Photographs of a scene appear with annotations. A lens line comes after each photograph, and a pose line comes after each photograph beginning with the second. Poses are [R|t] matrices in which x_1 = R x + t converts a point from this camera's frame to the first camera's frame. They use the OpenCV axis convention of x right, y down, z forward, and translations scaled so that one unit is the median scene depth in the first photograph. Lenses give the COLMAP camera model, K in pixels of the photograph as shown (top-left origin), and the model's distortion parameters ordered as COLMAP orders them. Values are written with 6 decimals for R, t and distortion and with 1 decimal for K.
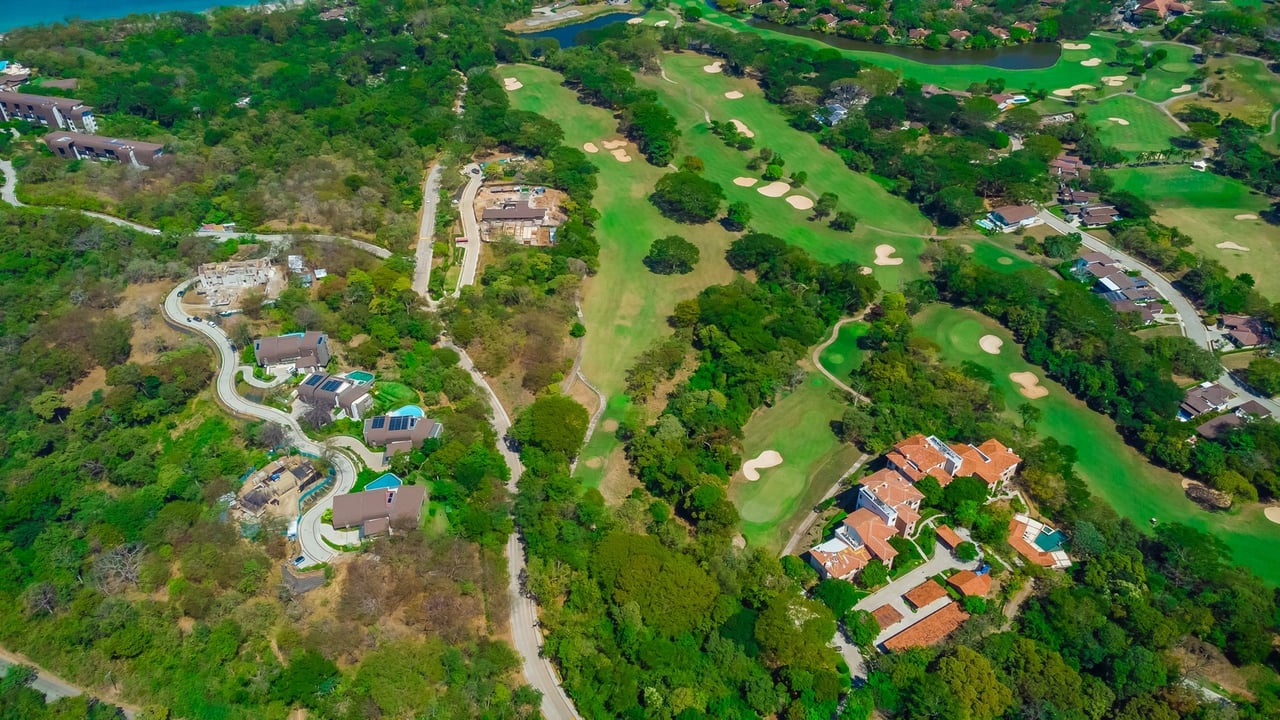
lens RADIAL K [[954.6, 0, 639.3], [0, 954.6, 360.6], [0, 0, 1]] dist [0.016790, 0.064093]
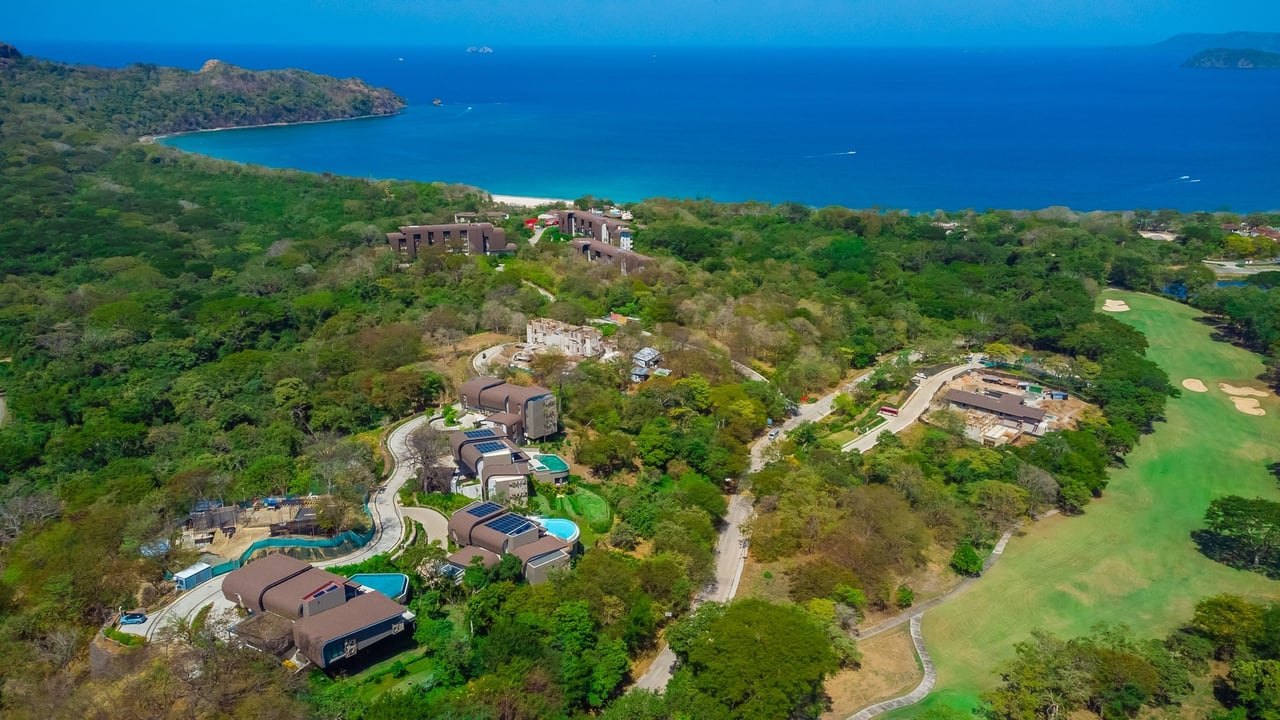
lens RADIAL K [[954.6, 0, 639.3], [0, 954.6, 360.6], [0, 0, 1]] dist [0.016790, 0.064093]
pose [[0.737306, 0.213761, -0.640848, 0.091054], [-0.417609, 0.889876, -0.183639, 0.032491], [0.531020, 0.403022, 0.745380, 0.367523]]
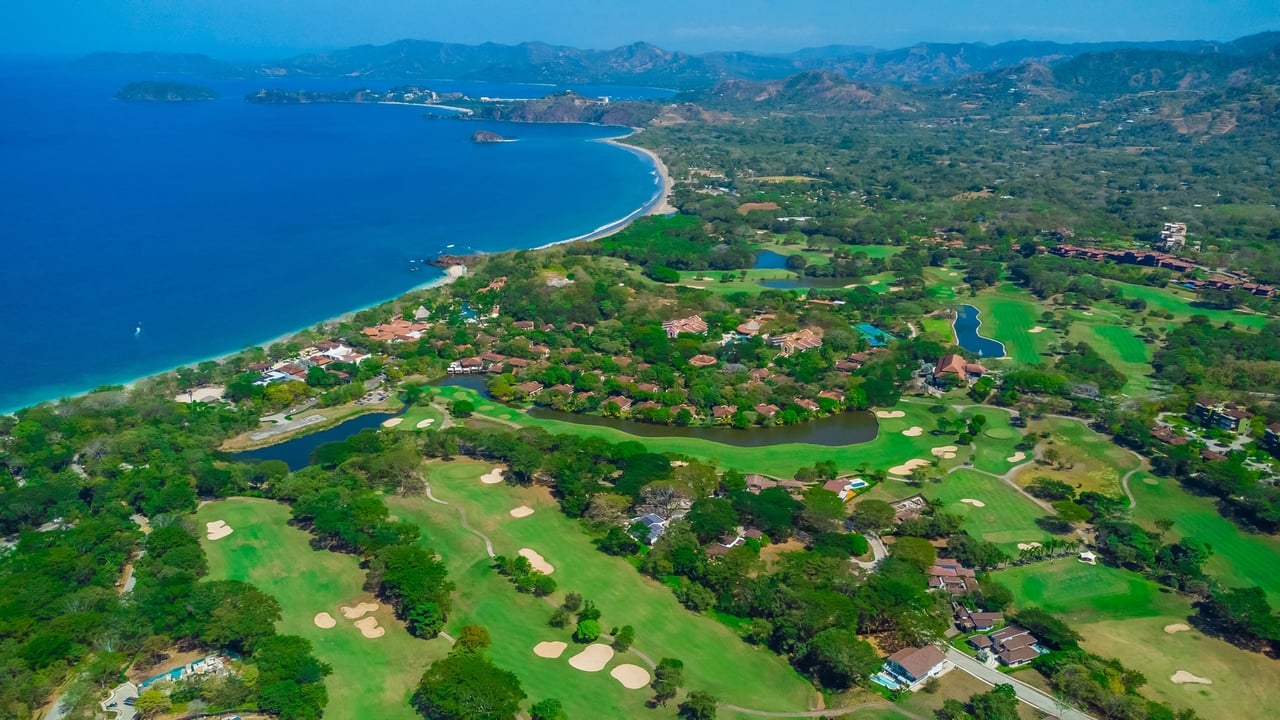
lens RADIAL K [[954.6, 0, 639.3], [0, 954.6, 360.6], [0, 0, 1]] dist [0.016790, 0.064093]
pose [[0.972372, -0.070095, 0.222663, 0.033380], [0.142330, 0.934066, -0.327509, -0.152748], [-0.185025, 0.350152, 0.918237, 0.270978]]
